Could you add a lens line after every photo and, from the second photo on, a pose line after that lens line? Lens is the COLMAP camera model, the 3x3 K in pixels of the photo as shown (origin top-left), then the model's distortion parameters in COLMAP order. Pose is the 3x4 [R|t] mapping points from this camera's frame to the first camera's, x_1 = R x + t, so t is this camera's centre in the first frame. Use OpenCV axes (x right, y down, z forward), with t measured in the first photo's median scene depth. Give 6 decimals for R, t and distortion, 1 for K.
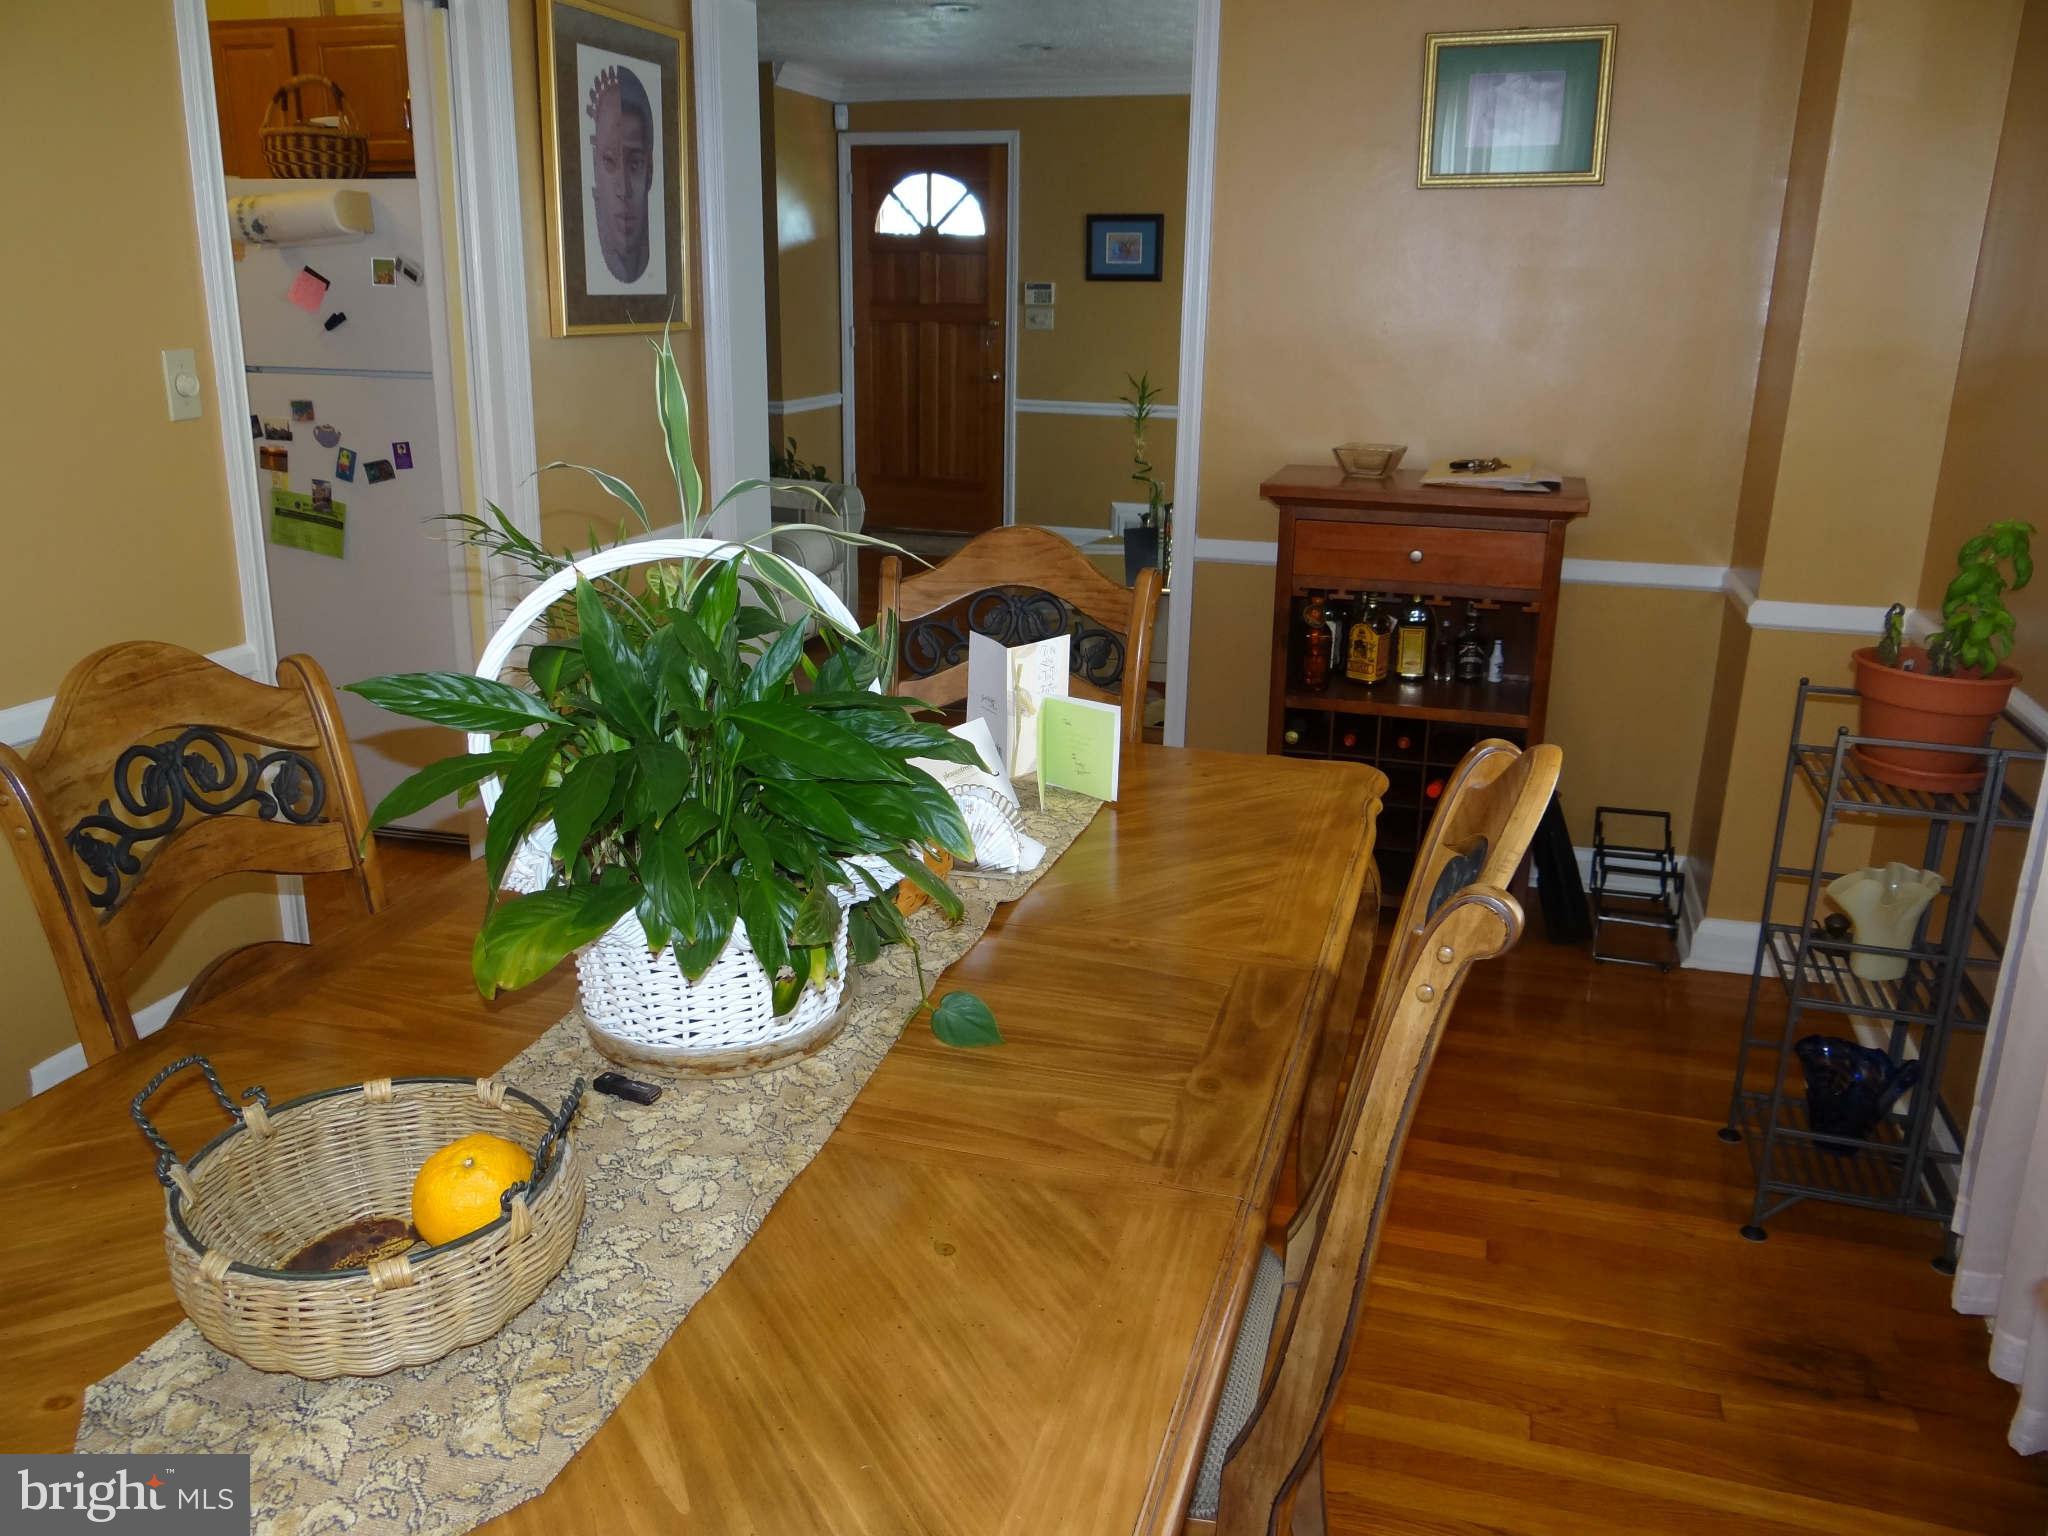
lens RADIAL K [[1616.0, 0, 1011.3], [0, 1616.0, 766.0], [0, 0, 1]] dist [-0.003380, -0.004110]
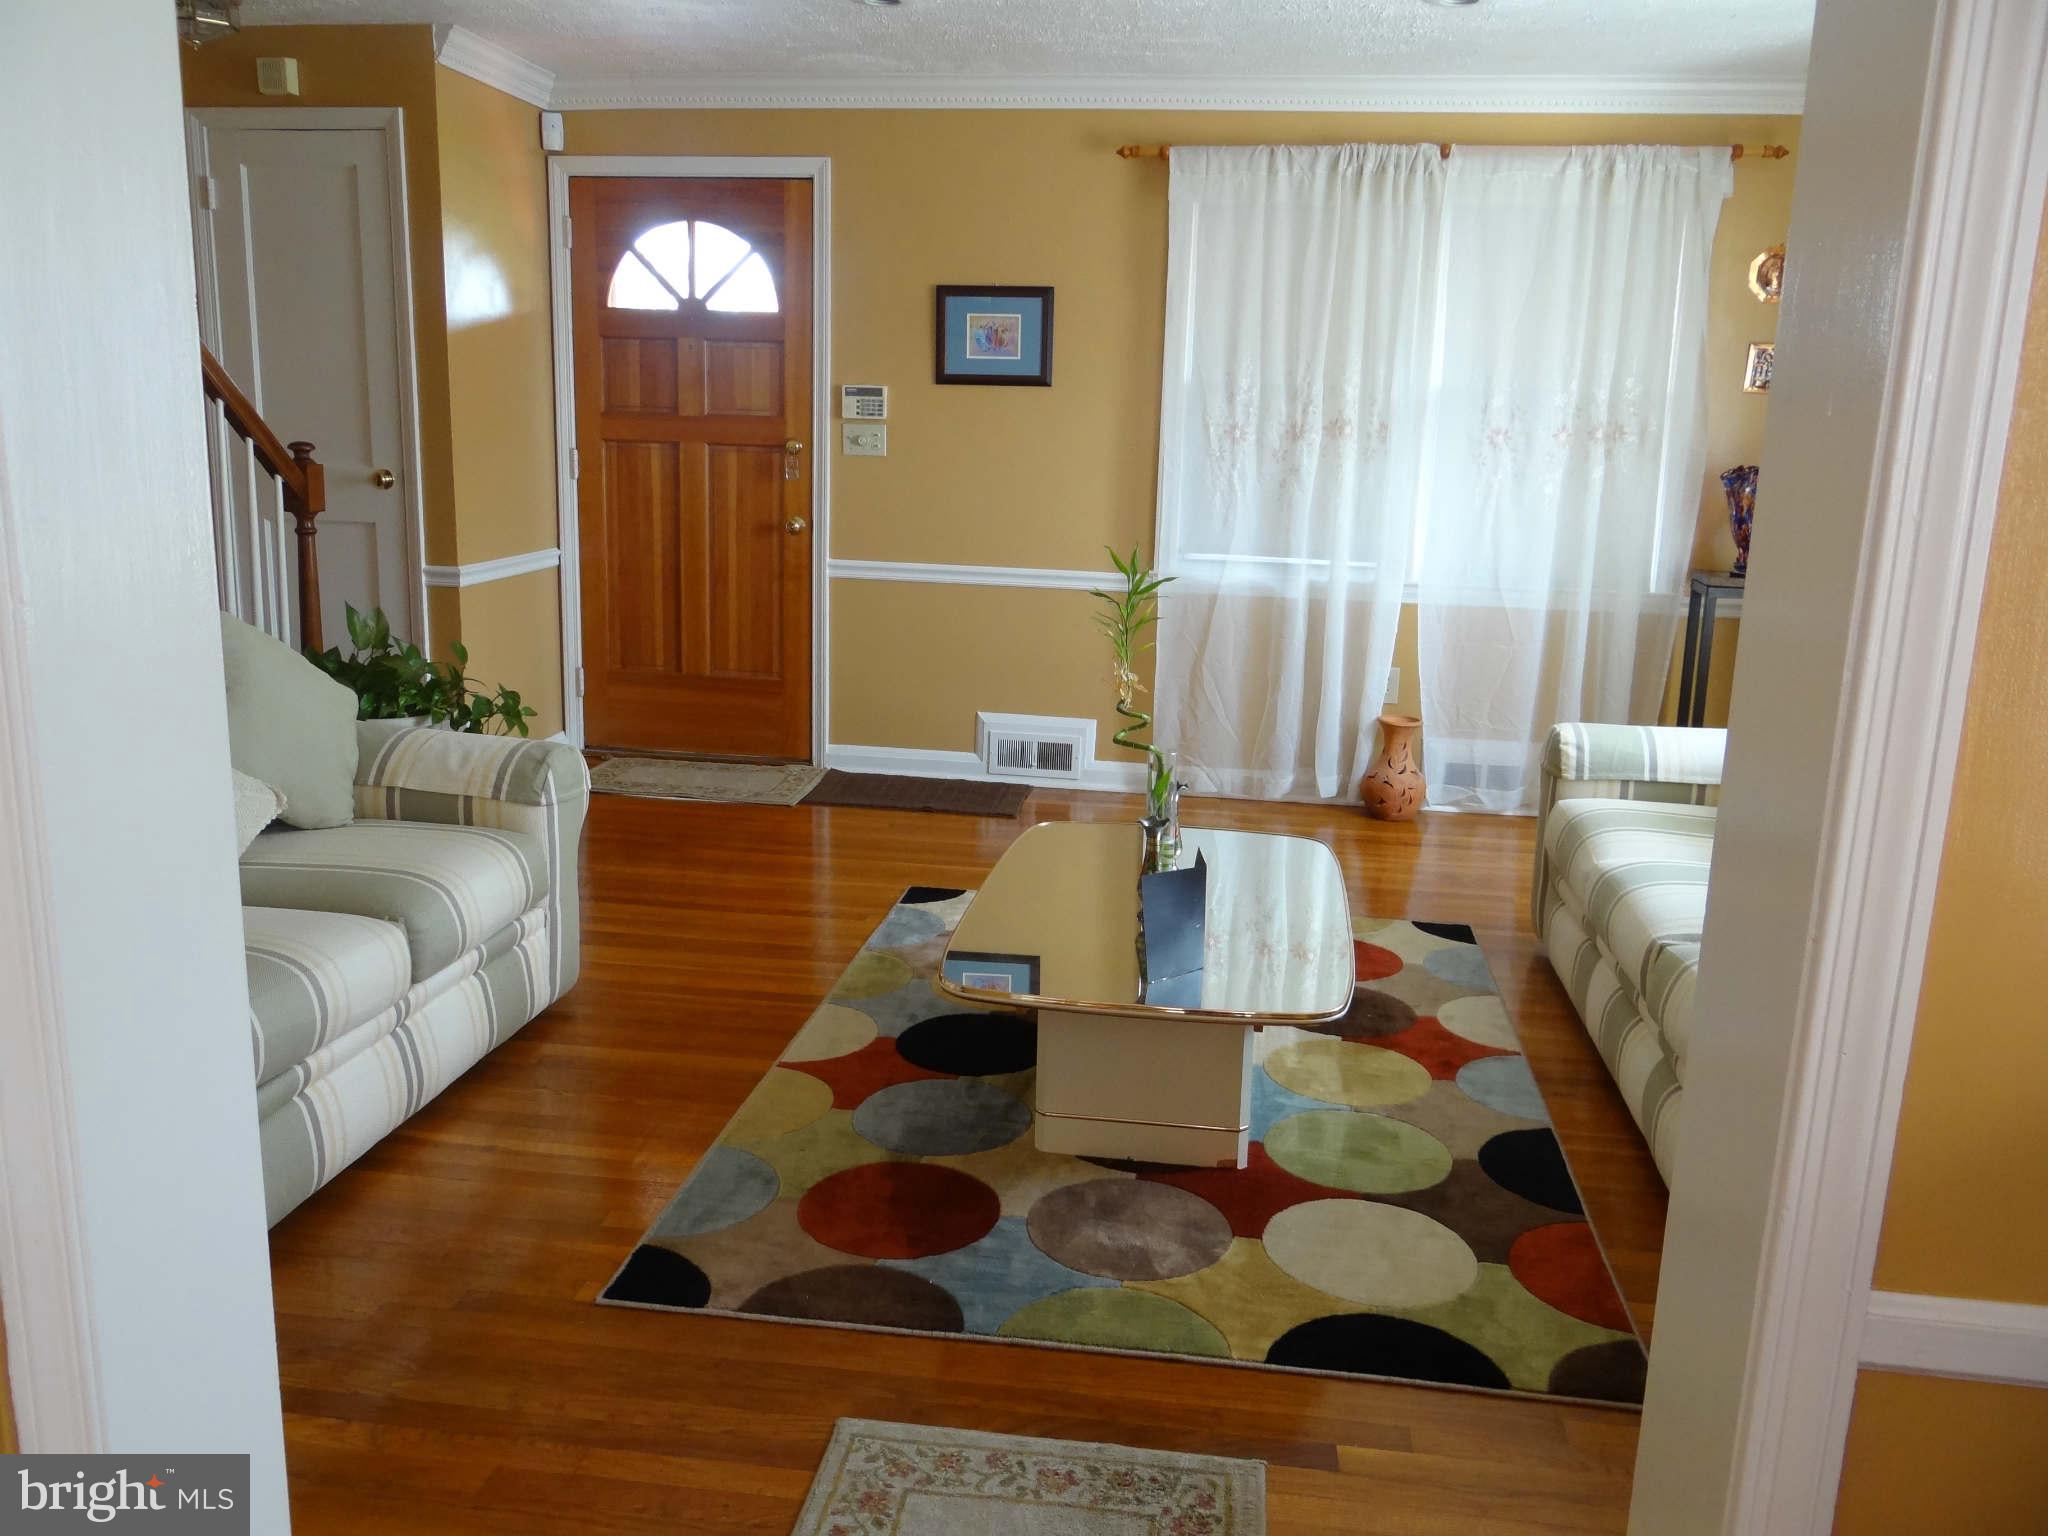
lens RADIAL K [[1616.0, 0, 1017.2], [0, 1616.0, 759.1], [0, 0, 1]] dist [-0.003380, -0.004110]
pose [[0.987925, -0.018825, 0.153782, -0.025740], [0.030065, 0.997016, -0.071096, -0.100612], [-0.151985, 0.074861, 0.985544, 0.359451]]
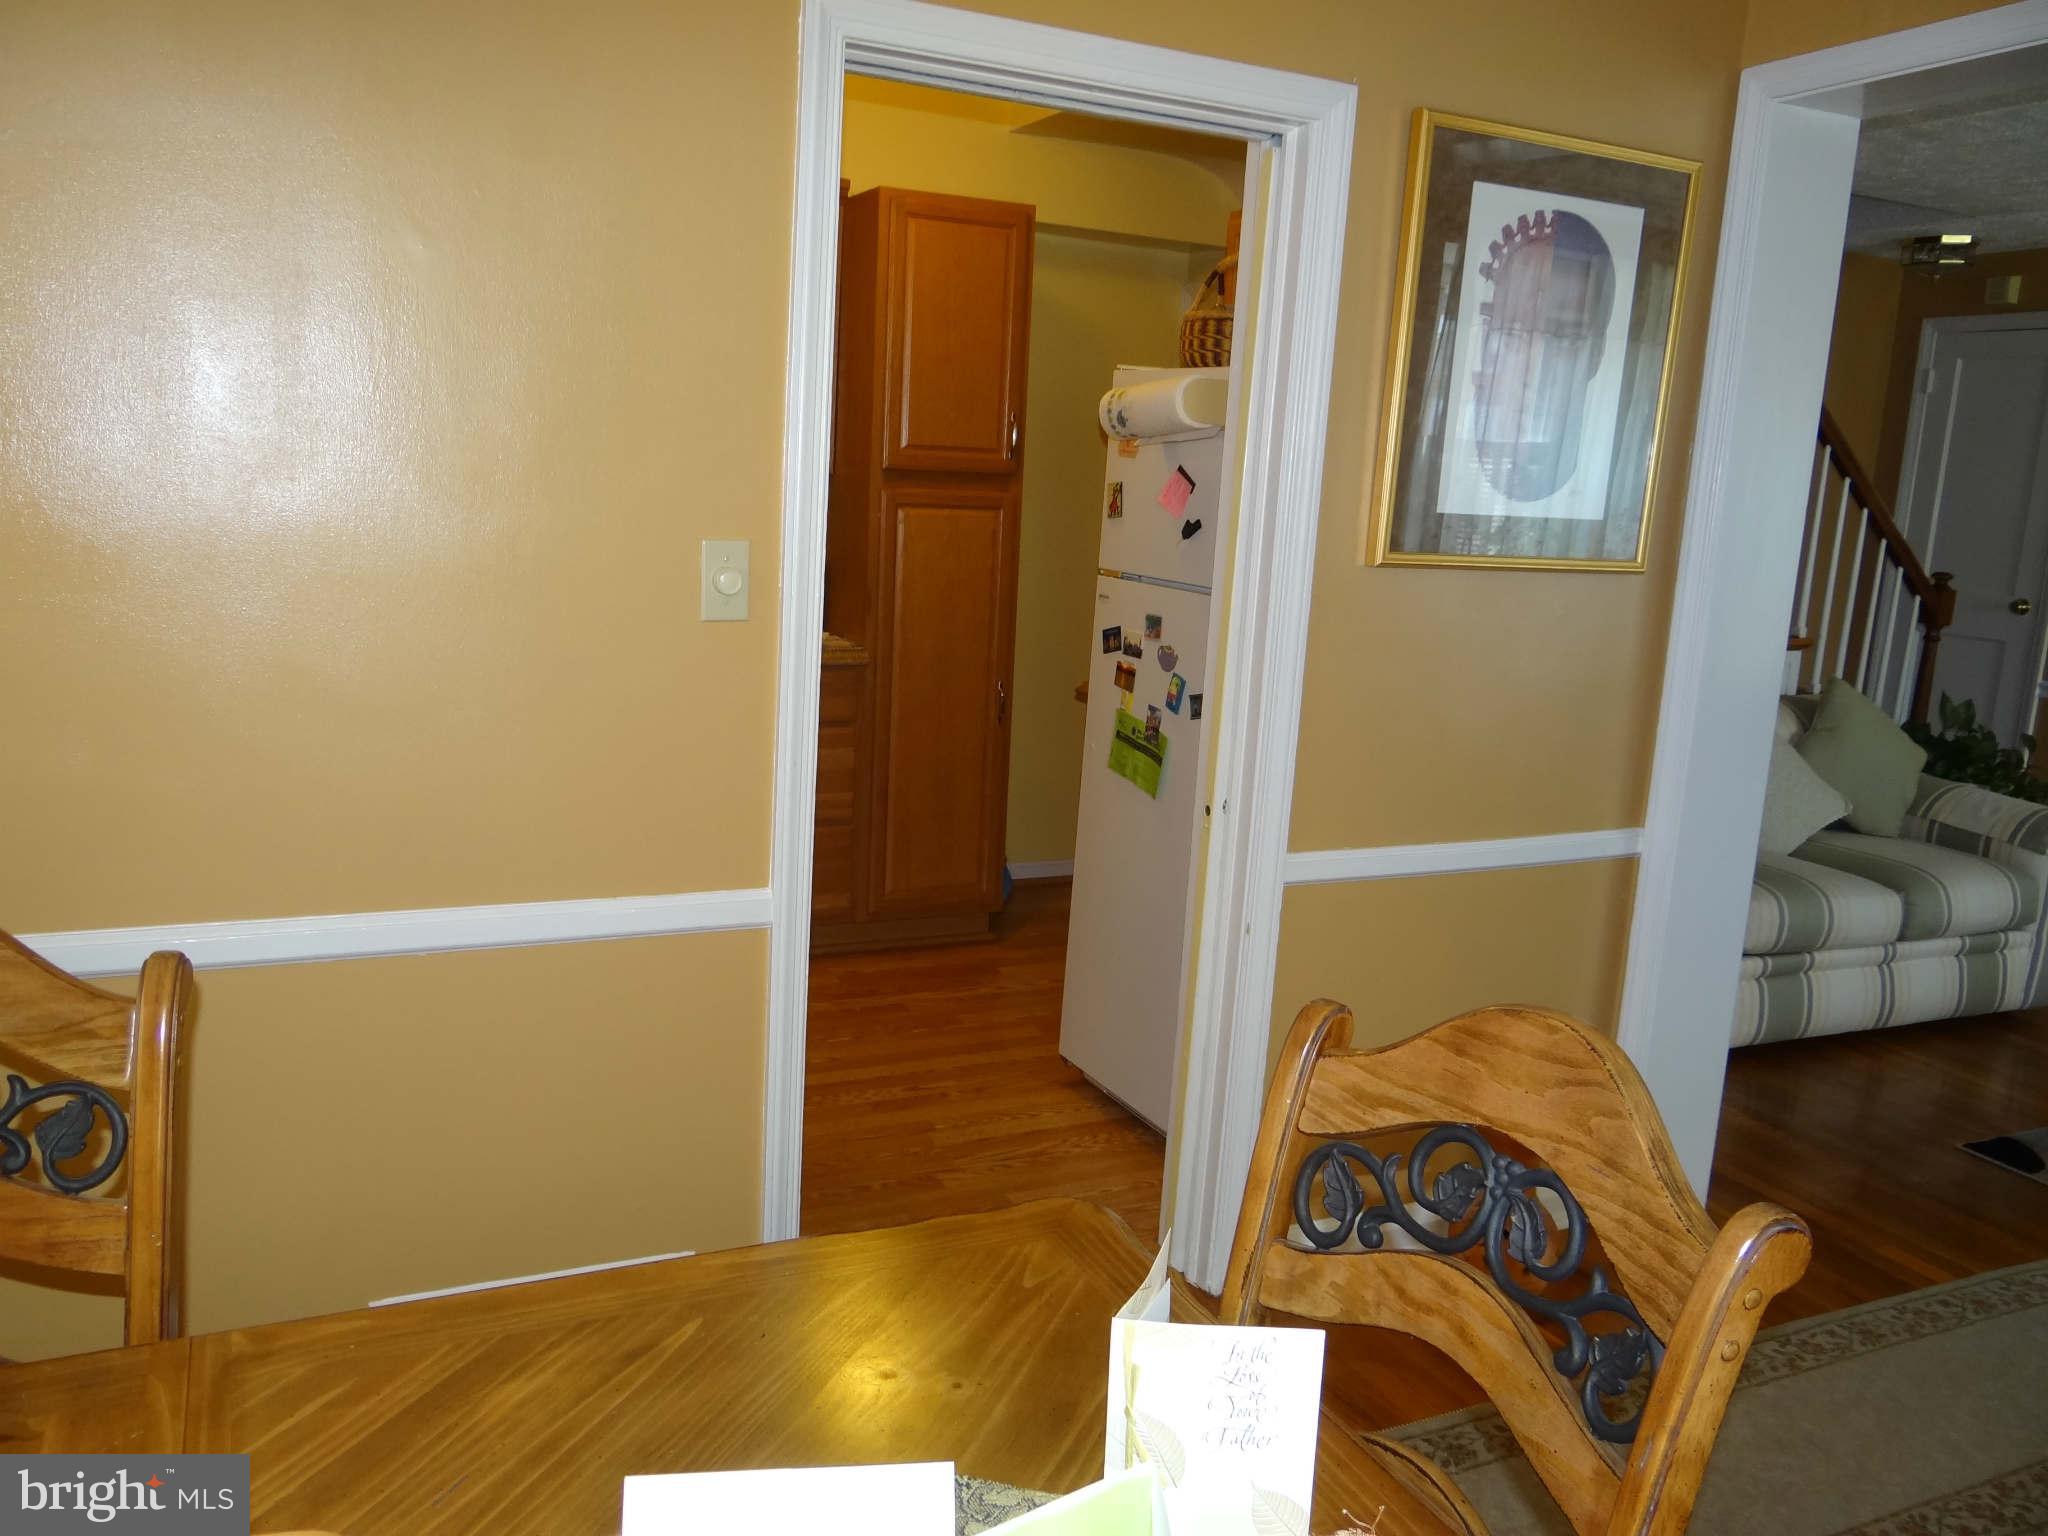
lens RADIAL K [[1616.0, 0, 1012.6], [0, 1616.0, 759.8], [0, 0, 1]] dist [-0.003380, -0.004110]
pose [[0.674790, 0.158405, -0.720809, 0.067301], [-0.255277, 0.966503, -0.026580, -0.050267], [0.692454, 0.201942, 0.692623, 0.167235]]
